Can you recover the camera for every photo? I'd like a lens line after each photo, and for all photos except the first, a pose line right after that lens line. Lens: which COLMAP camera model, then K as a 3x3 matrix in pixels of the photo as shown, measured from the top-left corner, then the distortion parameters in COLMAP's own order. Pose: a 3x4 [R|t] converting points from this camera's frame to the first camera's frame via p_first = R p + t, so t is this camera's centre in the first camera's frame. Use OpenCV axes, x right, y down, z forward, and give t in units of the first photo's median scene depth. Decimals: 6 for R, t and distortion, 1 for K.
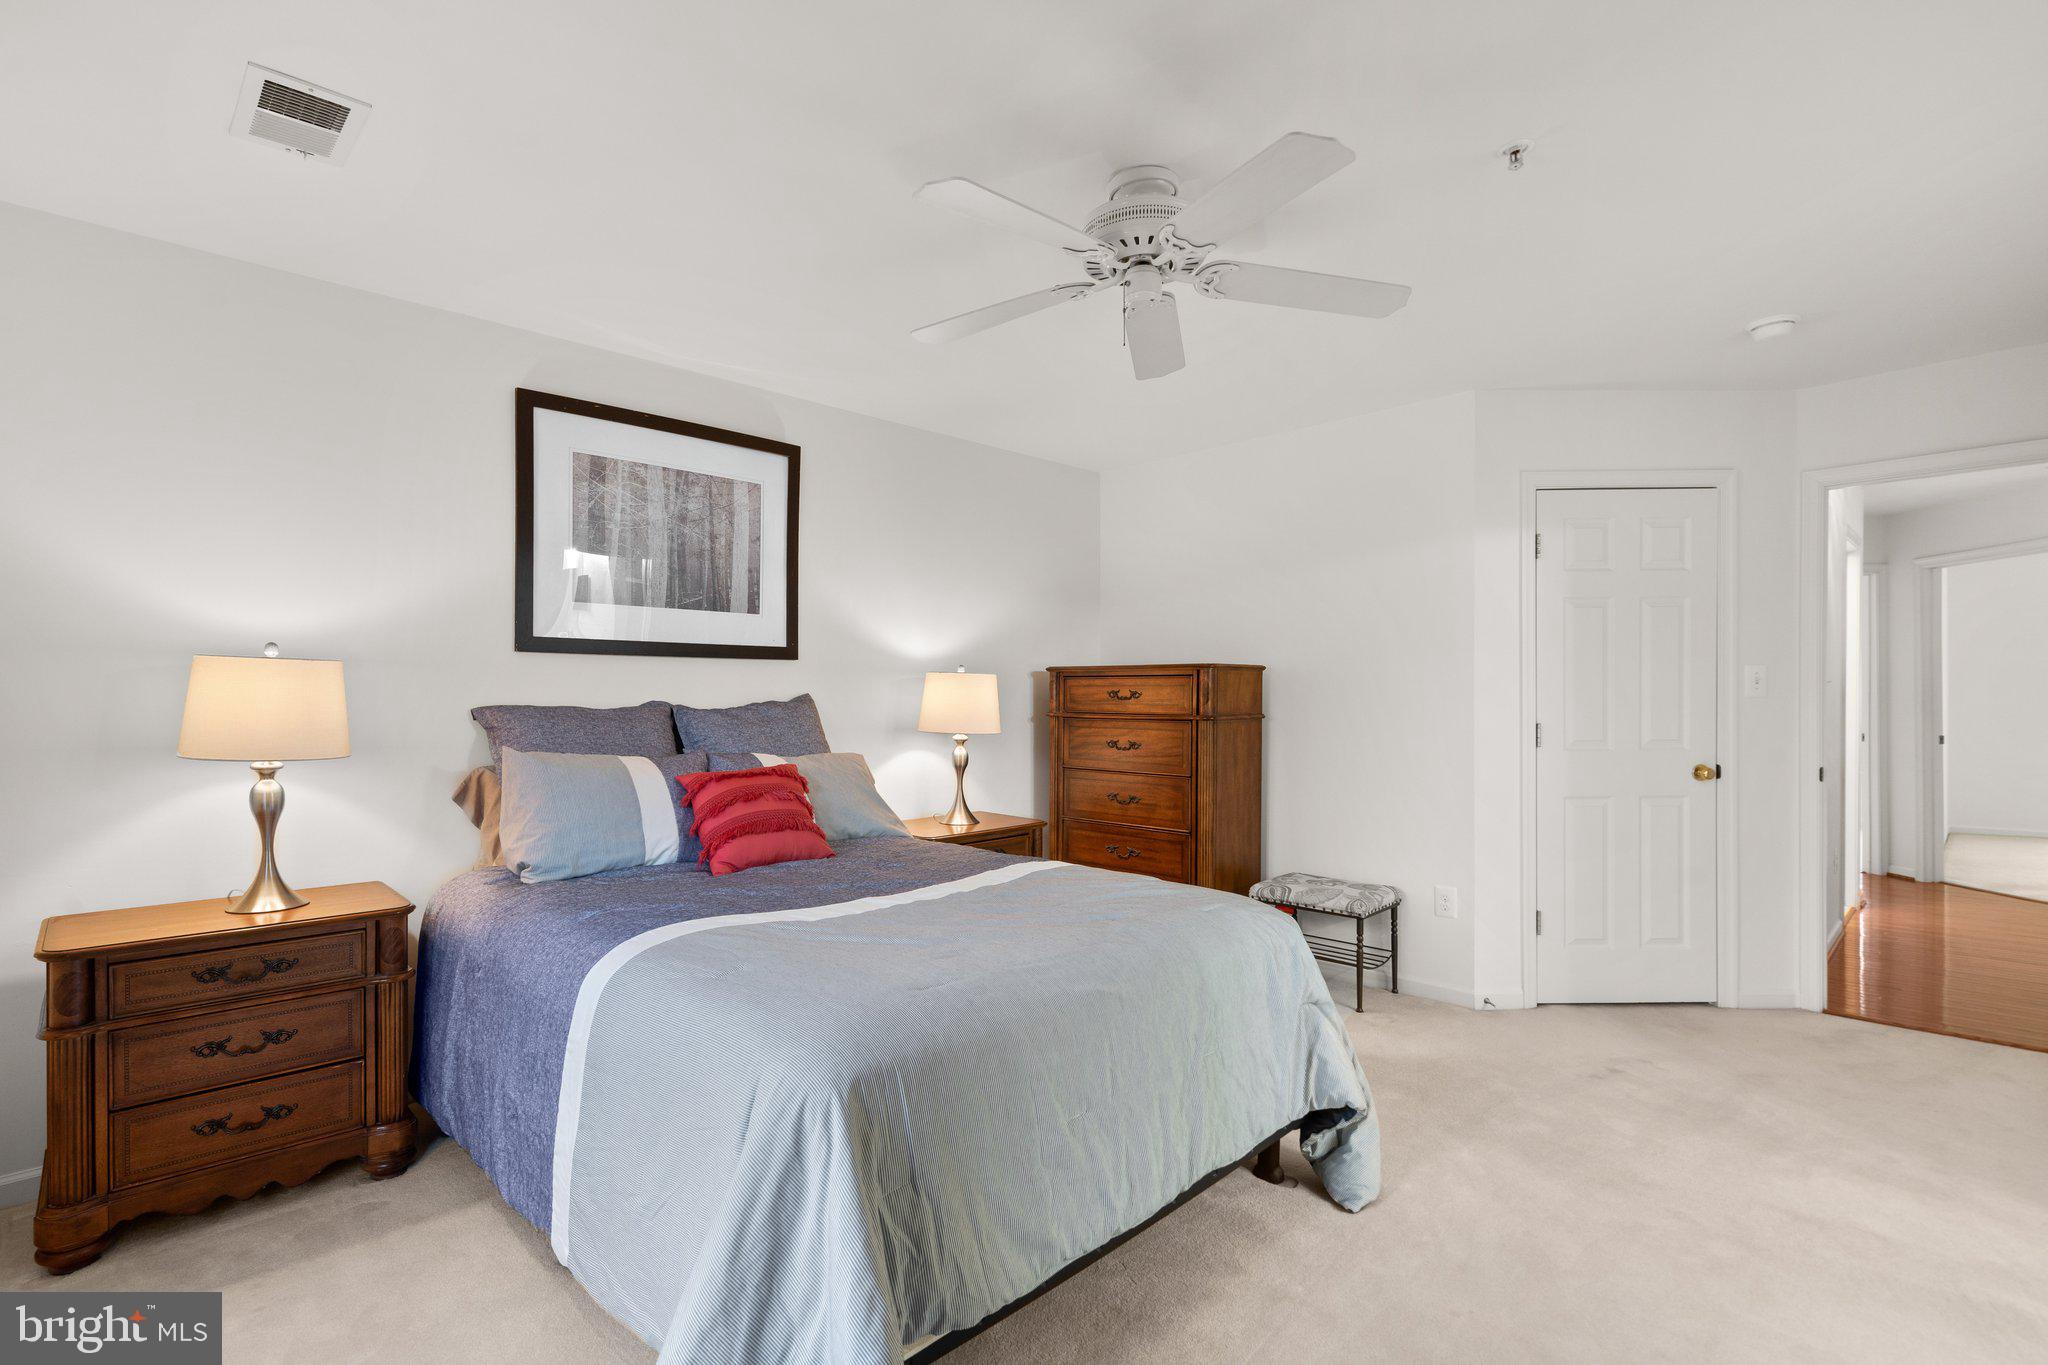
lens RADIAL K [[949.3, 0, 919.8], [0, 949.3, 695.3], [0, 0, 1]] dist [-0.001108, 0.004892]
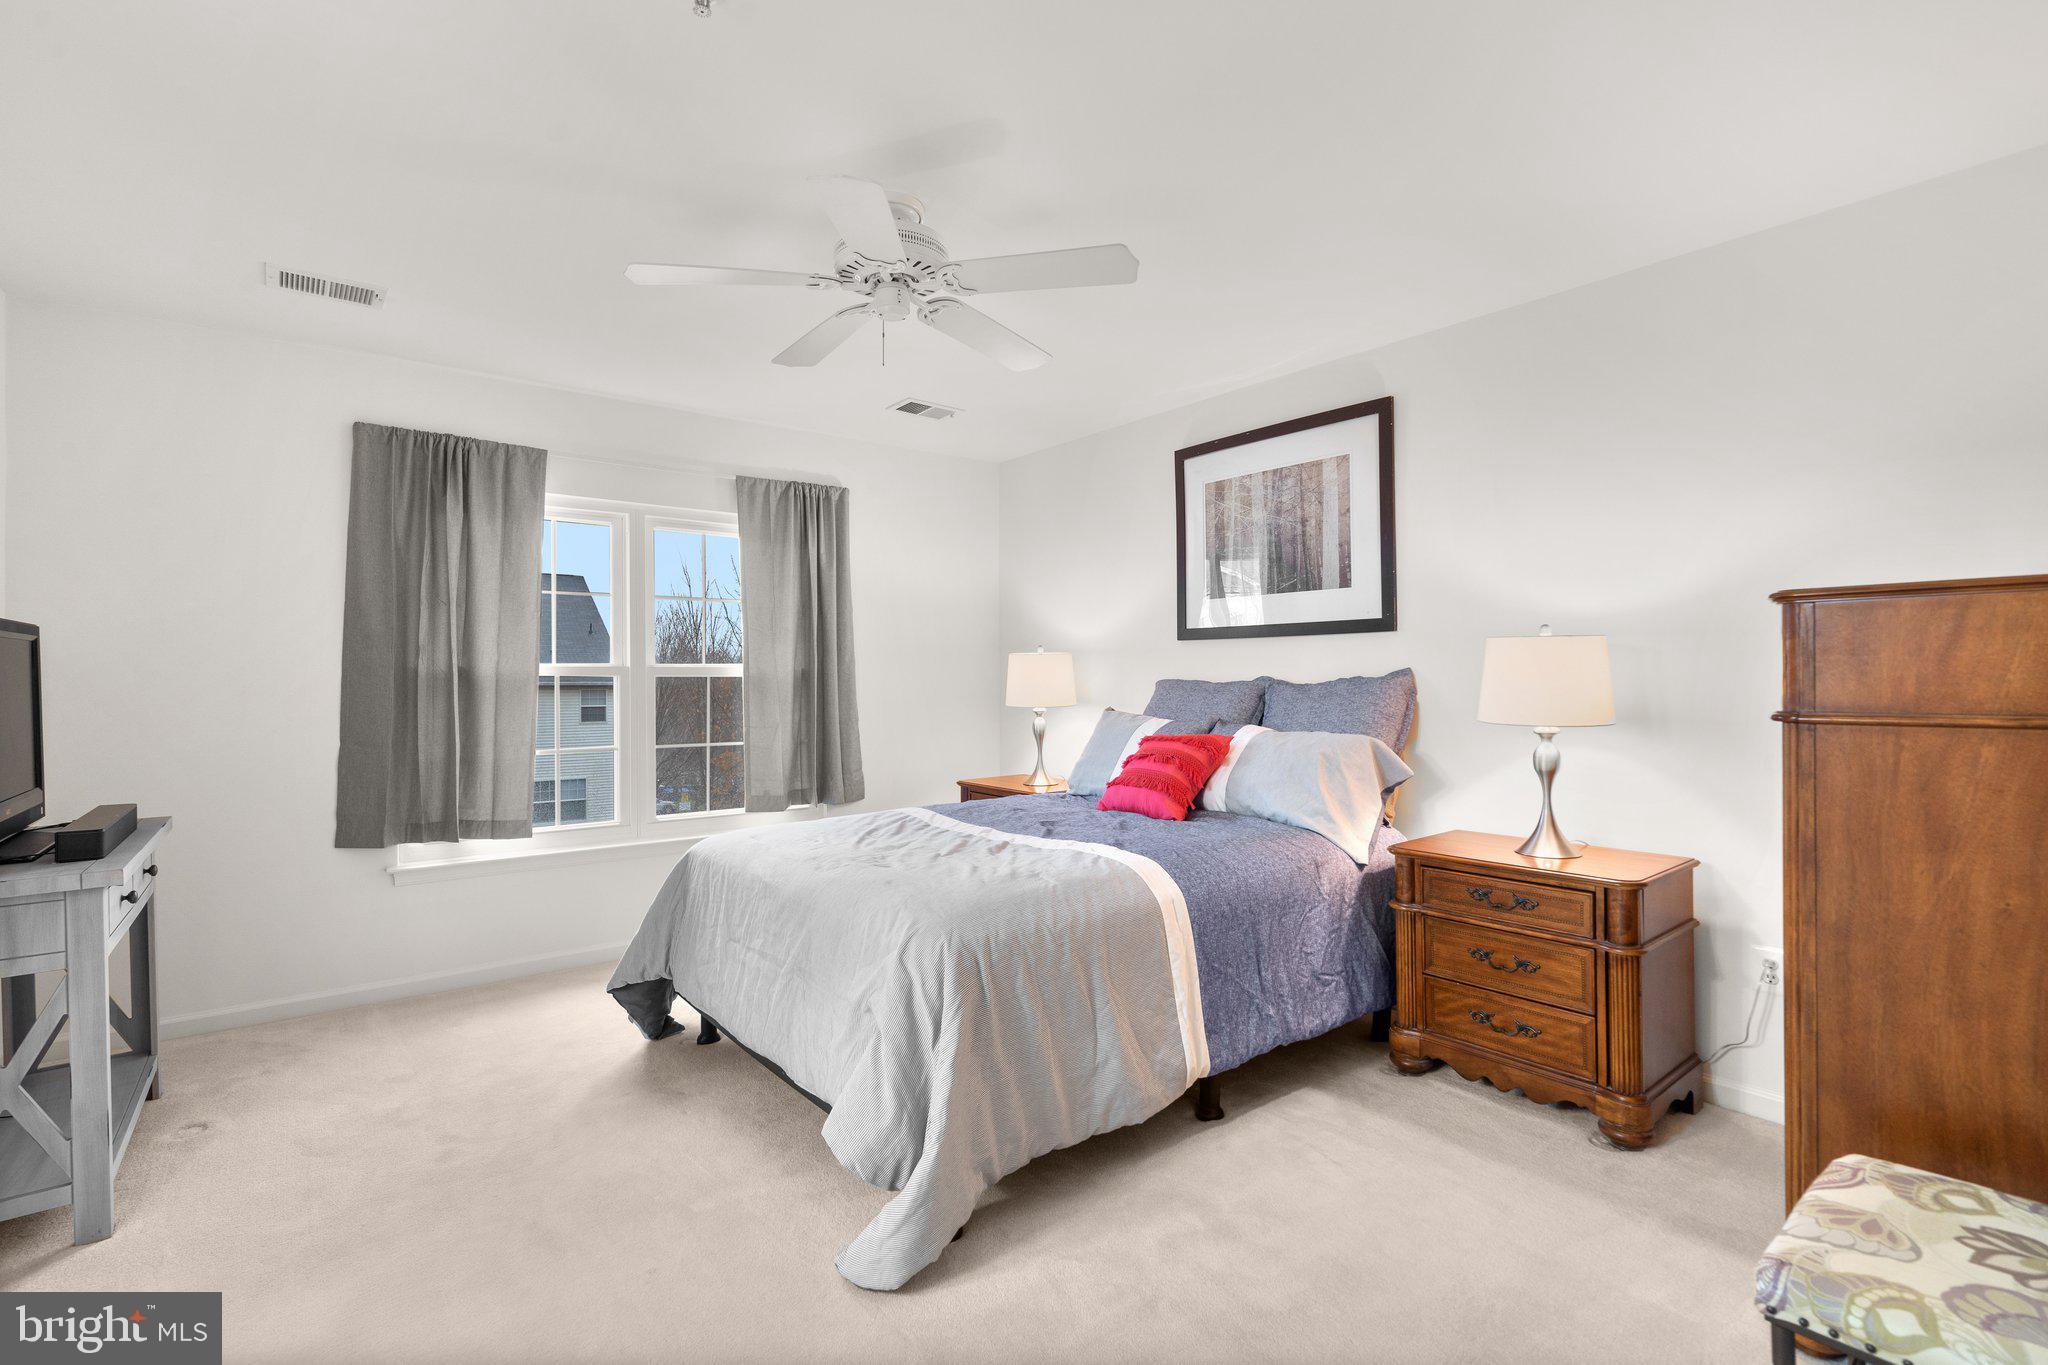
lens RADIAL K [[949.3, 0, 1023.2], [0, 949.3, 670.2], [0, 0, 1]] dist [-0.001108, 0.004892]
pose [[-0.053180, -0.002898, -0.998581, 0.827639], [0.007932, 0.999963, -0.003324, 0.000240], [0.998553, -0.008097, -0.053155, 0.720753]]
